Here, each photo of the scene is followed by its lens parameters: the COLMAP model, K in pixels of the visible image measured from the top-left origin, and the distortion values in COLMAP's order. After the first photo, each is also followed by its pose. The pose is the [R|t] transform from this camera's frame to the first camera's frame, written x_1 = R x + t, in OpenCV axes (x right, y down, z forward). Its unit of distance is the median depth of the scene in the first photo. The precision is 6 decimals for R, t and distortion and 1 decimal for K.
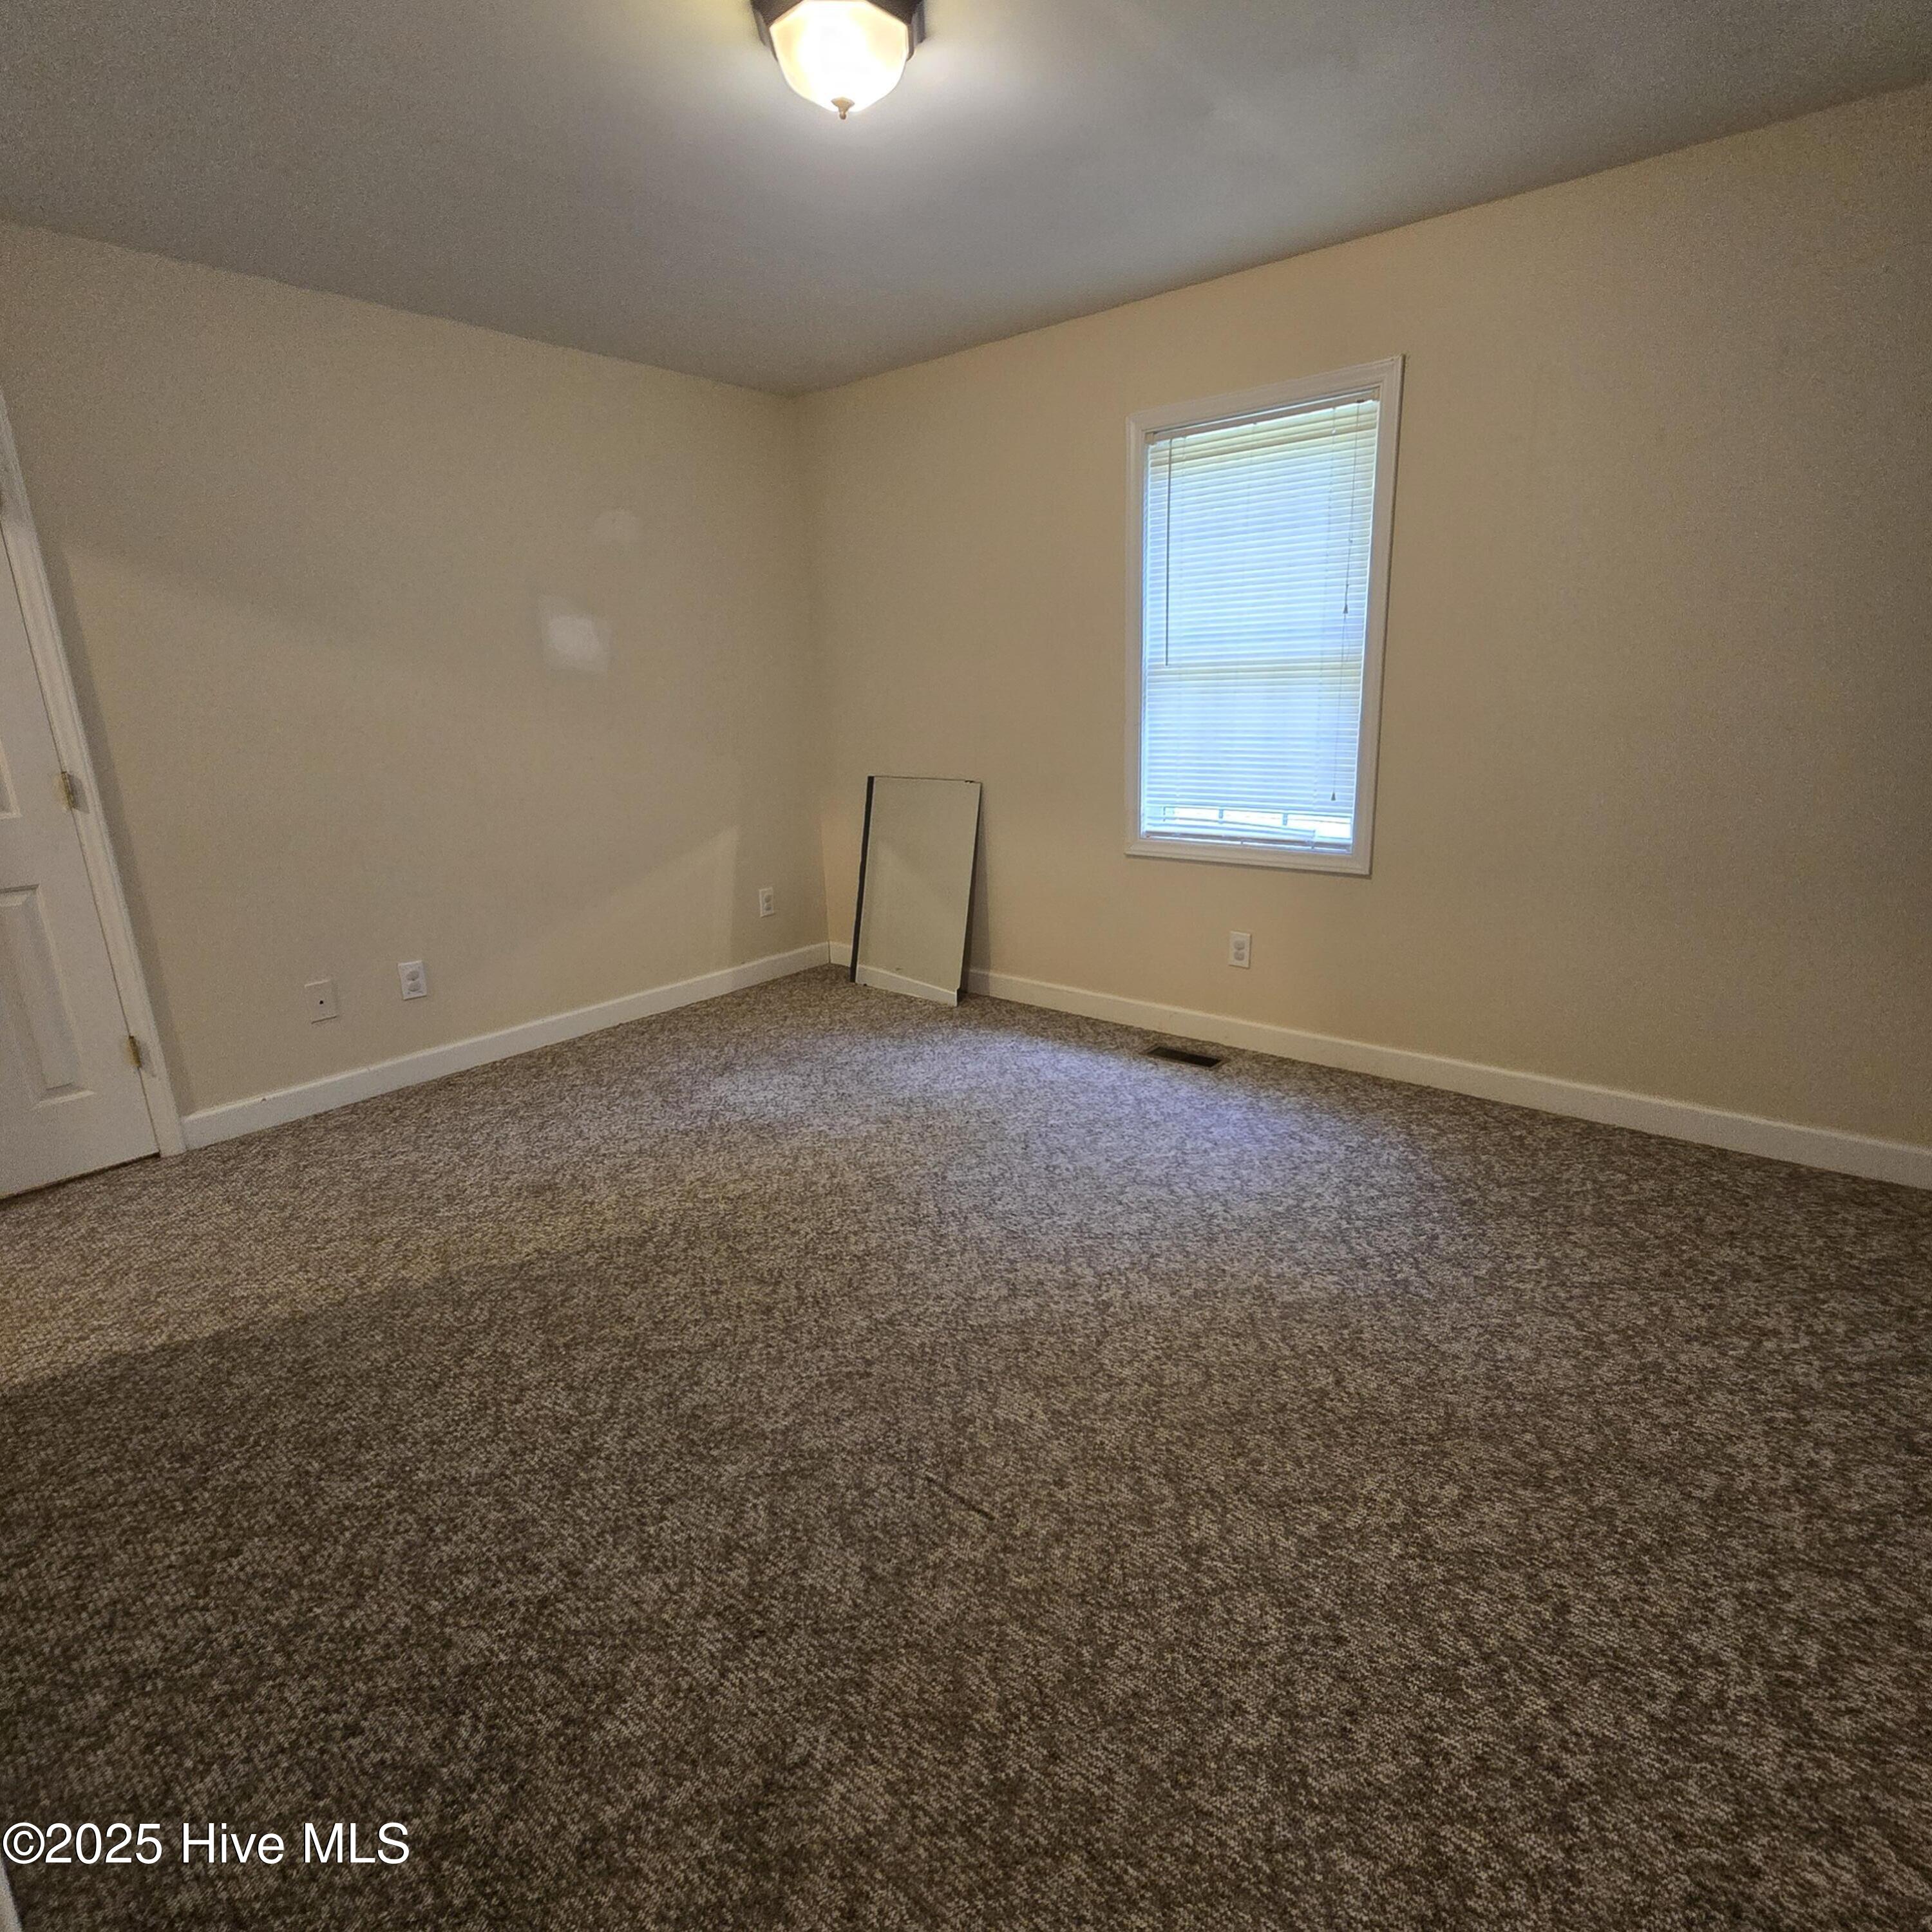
lens RADIAL K [[1063.5, 0, 966.0], [0, 1063.5, 966.0], [0, 0, 1]] dist [-0.003534, -0.001360]
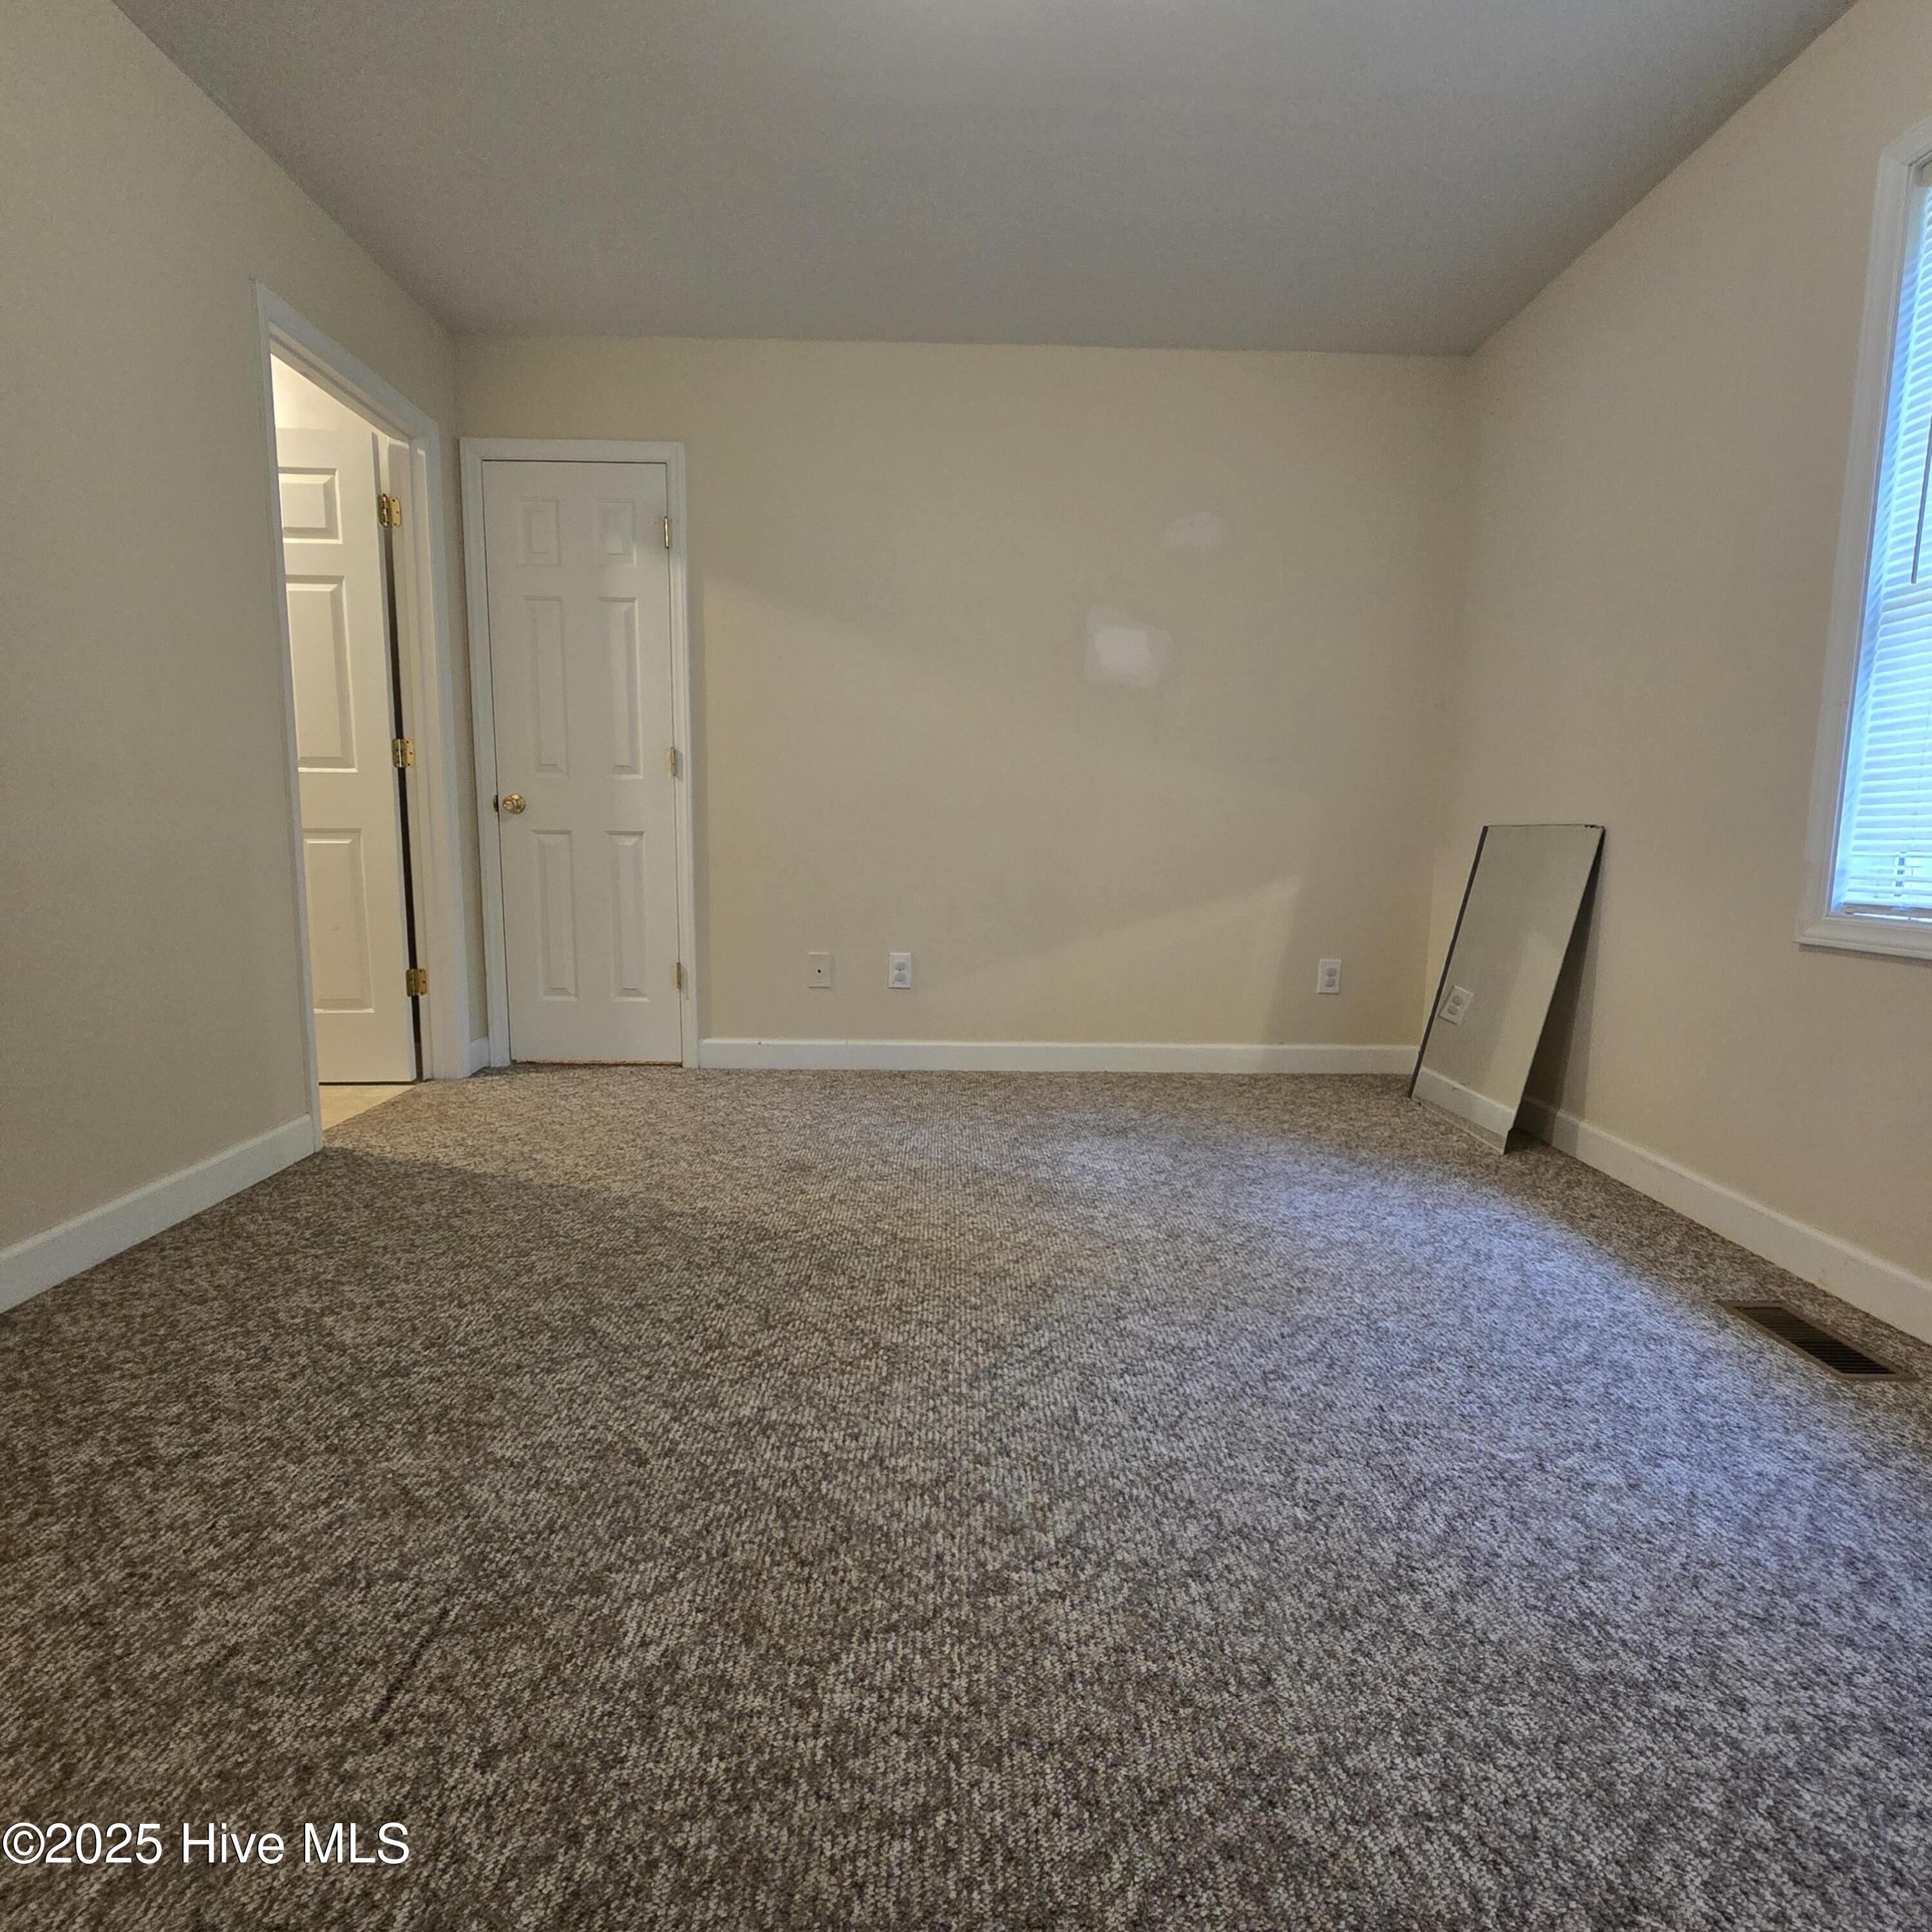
lens RADIAL K [[1052.9, 0, 973.4], [0, 1052.9, 967.3], [0, 0, 1]] dist [-0.000464, -0.001424]
pose [[0.651632, 0.135174, -0.746394, 0.320774], [-0.229954, 0.972892, -0.024565, 0.020476], [0.722839, 0.187643, 0.665051, 0.388397]]
